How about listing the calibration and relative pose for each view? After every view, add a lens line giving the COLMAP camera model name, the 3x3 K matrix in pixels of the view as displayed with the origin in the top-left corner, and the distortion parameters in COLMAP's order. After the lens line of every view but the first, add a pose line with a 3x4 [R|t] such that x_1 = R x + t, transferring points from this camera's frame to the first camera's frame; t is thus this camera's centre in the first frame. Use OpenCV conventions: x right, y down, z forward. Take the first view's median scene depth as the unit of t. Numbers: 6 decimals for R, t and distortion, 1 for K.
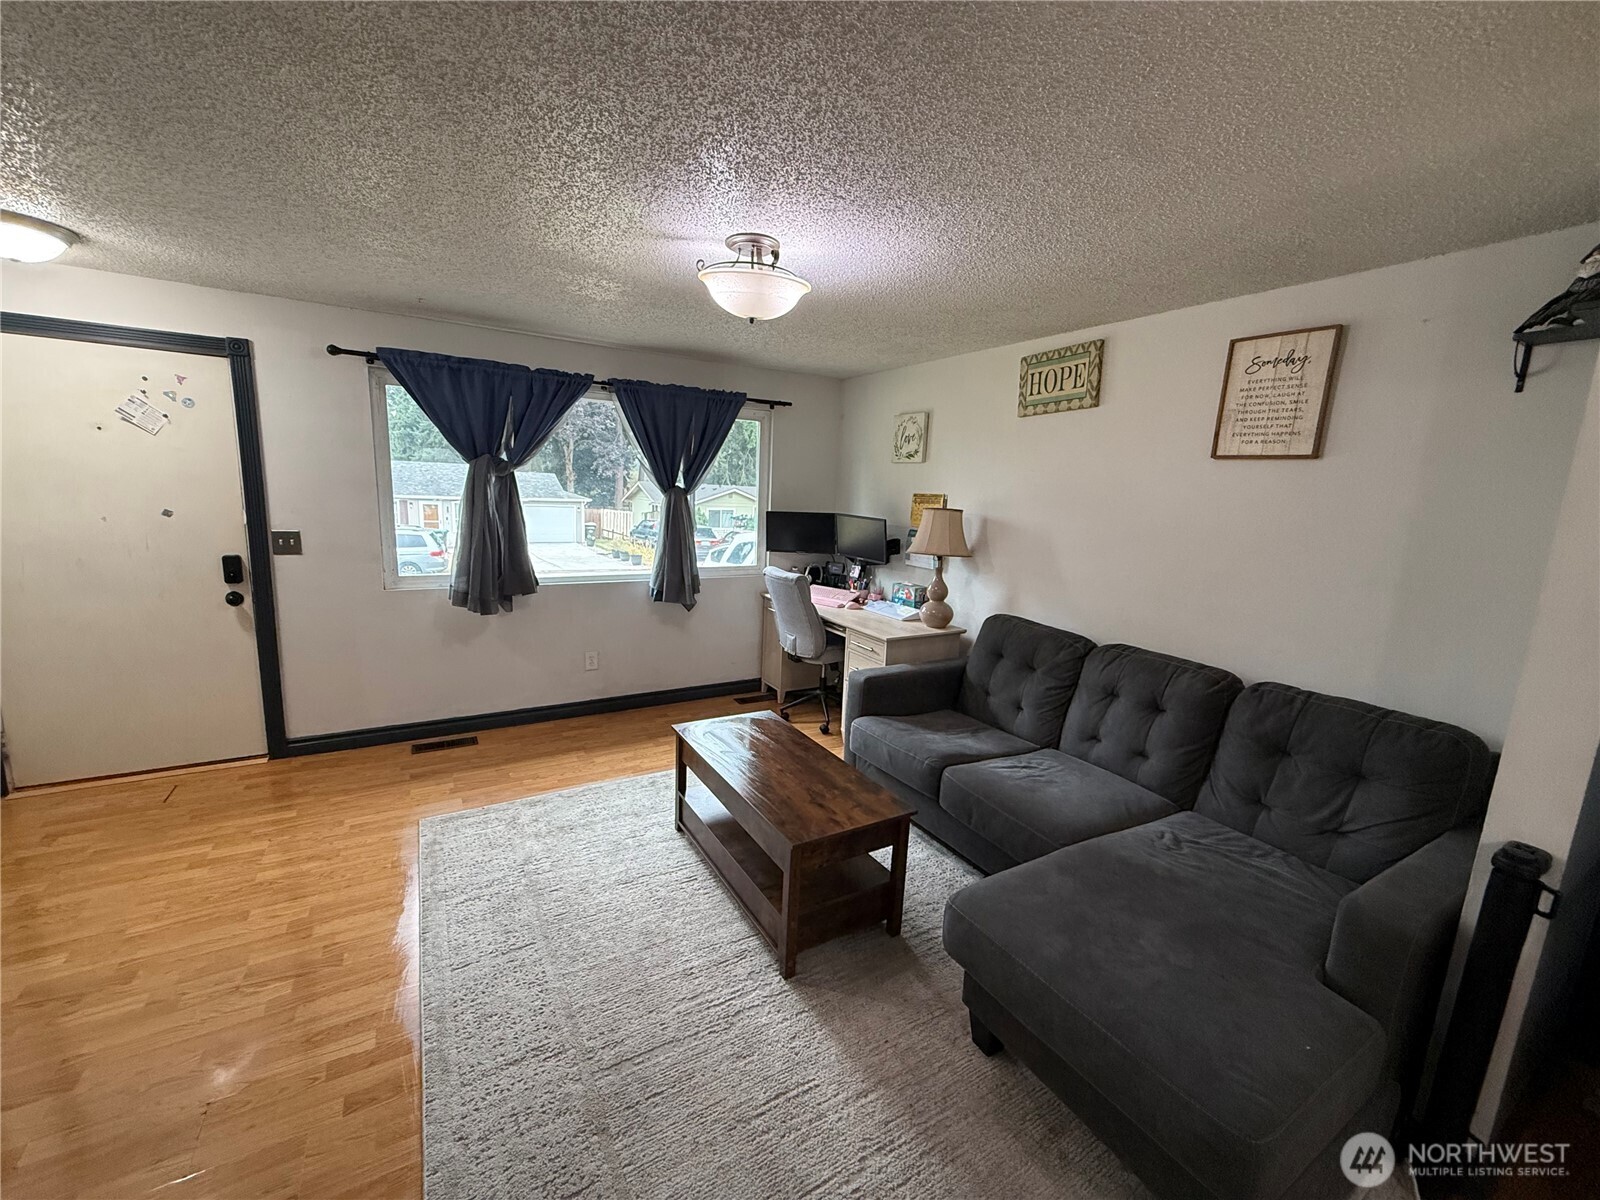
lens RADIAL K [[636.2, 0, 794.1], [0, 636.2, 602.9], [0, 0, 1]] dist [-0.001066, 0.000963]
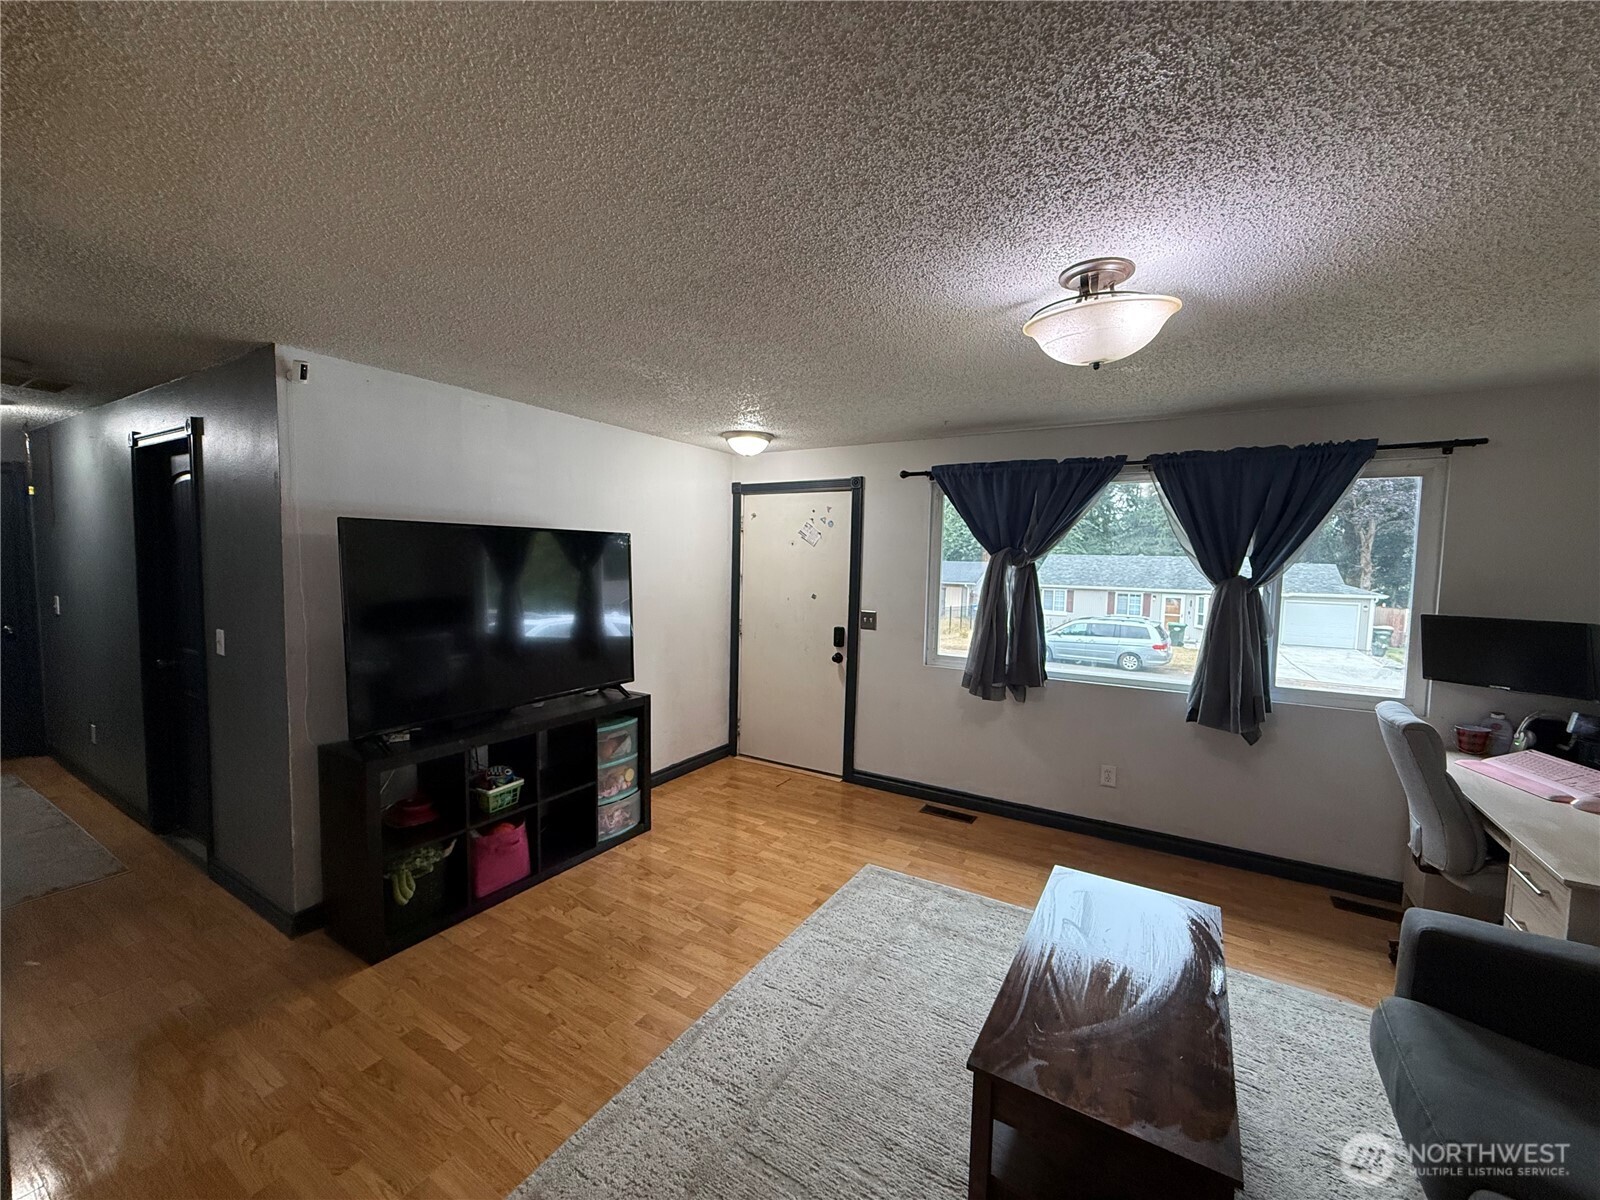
lens RADIAL K [[636.2, 0, 794.1], [0, 636.2, 602.9], [0, 0, 1]] dist [-0.001066, 0.000963]
pose [[0.471894, 0.027635, -0.881222, 0.290683], [-0.155611, 0.986428, -0.052395, -0.035523], [0.867814, 0.161853, 0.469790, 0.224879]]
